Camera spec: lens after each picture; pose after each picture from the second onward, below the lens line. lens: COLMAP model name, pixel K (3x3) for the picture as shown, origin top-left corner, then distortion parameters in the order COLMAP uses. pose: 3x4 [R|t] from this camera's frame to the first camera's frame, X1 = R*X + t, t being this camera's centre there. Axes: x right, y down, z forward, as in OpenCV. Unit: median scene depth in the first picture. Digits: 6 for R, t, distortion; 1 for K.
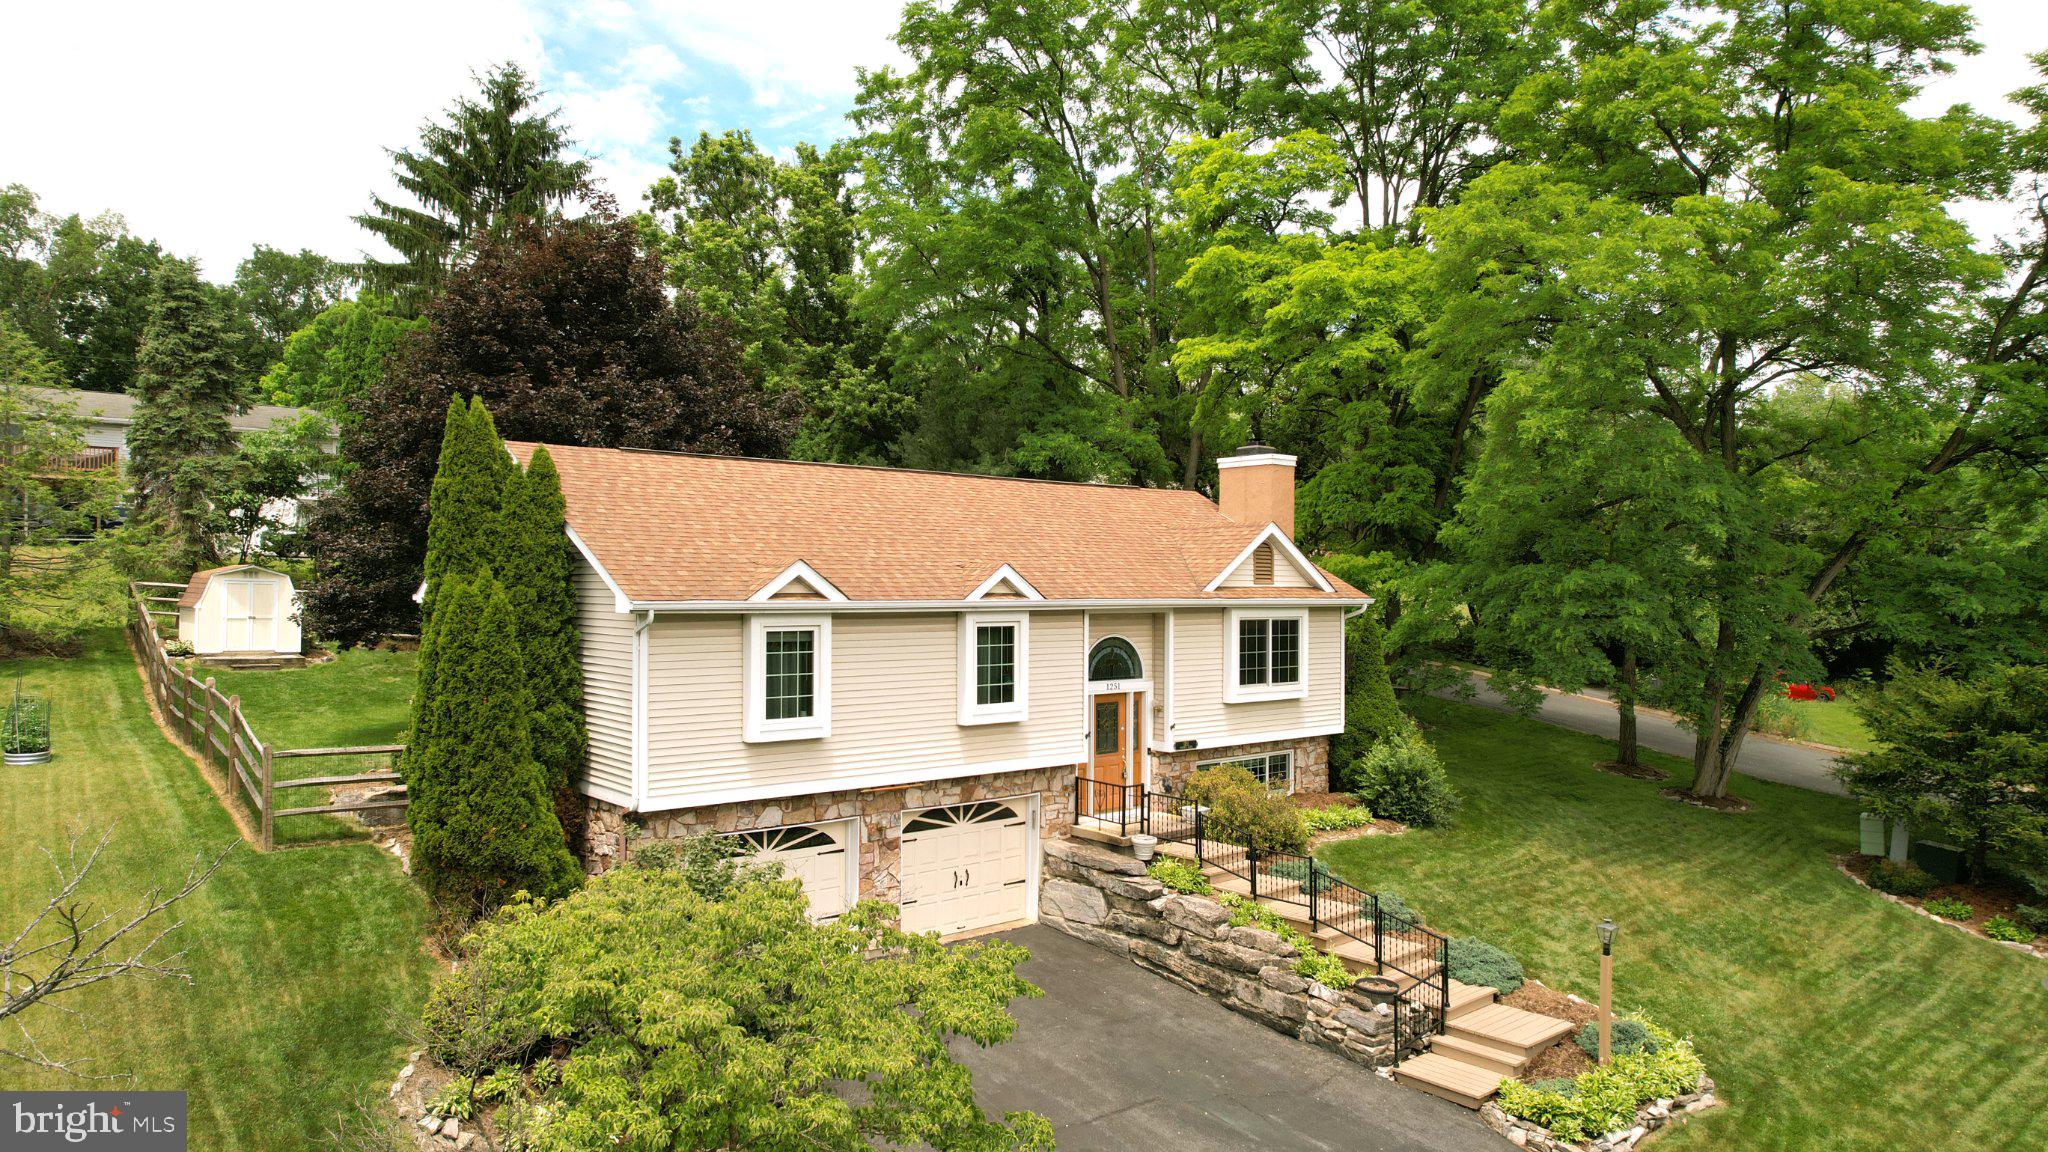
lens RADIAL K [[1317.3, 0, 1029.6], [0, 1317.3, 568.9], [0, 0, 1]] dist [-0.072724, 0.059100]
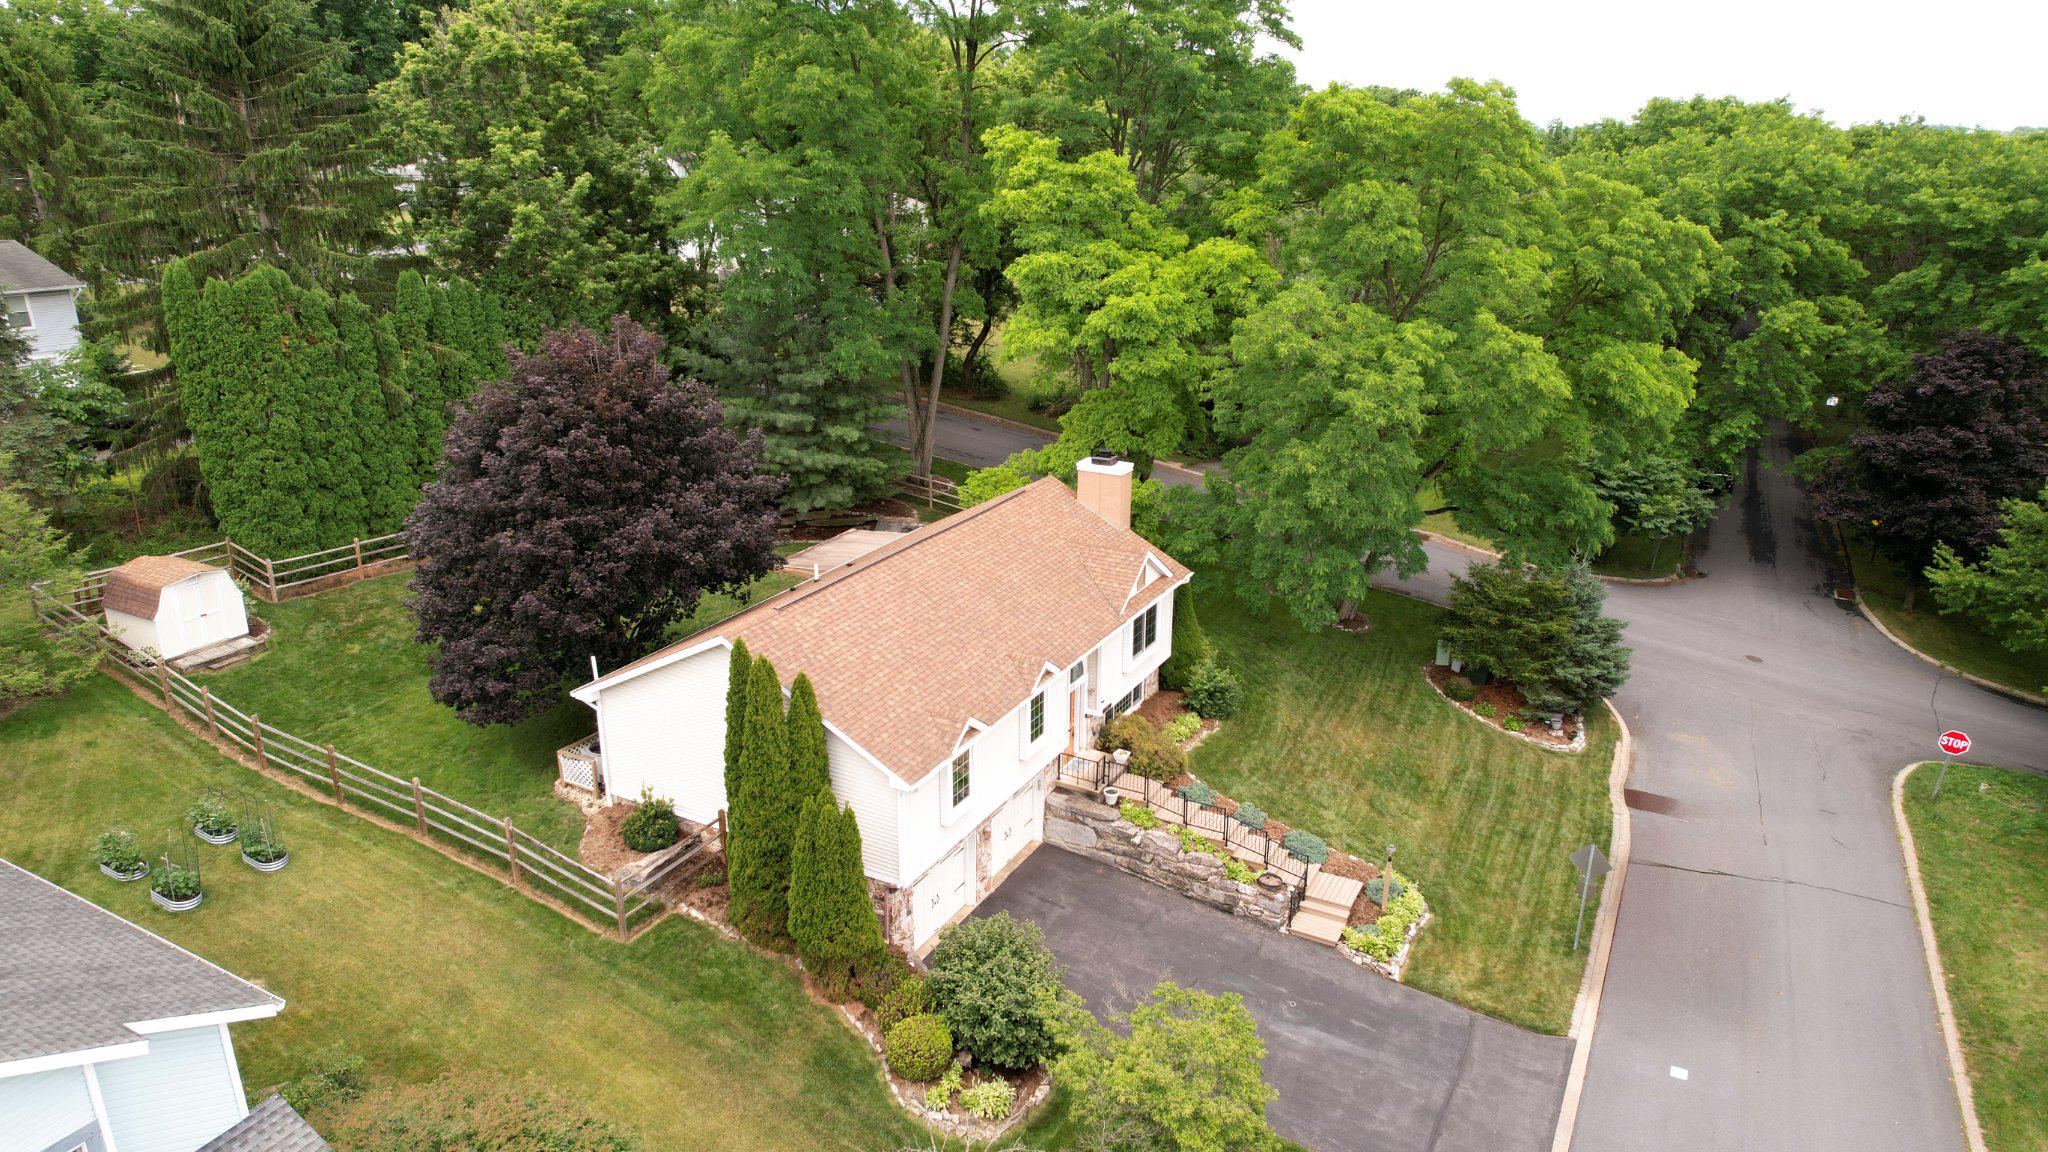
lens RADIAL K [[1317.3, 0, 1029.6], [0, 1317.3, 568.9], [0, 0, 1]] dist [-0.072724, 0.059100]
pose [[0.929383, -0.120599, 0.348860, -0.601081], [-0.005361, 0.940610, 0.339447, -0.674222], [-0.369078, -0.317347, 0.873540, -0.345025]]
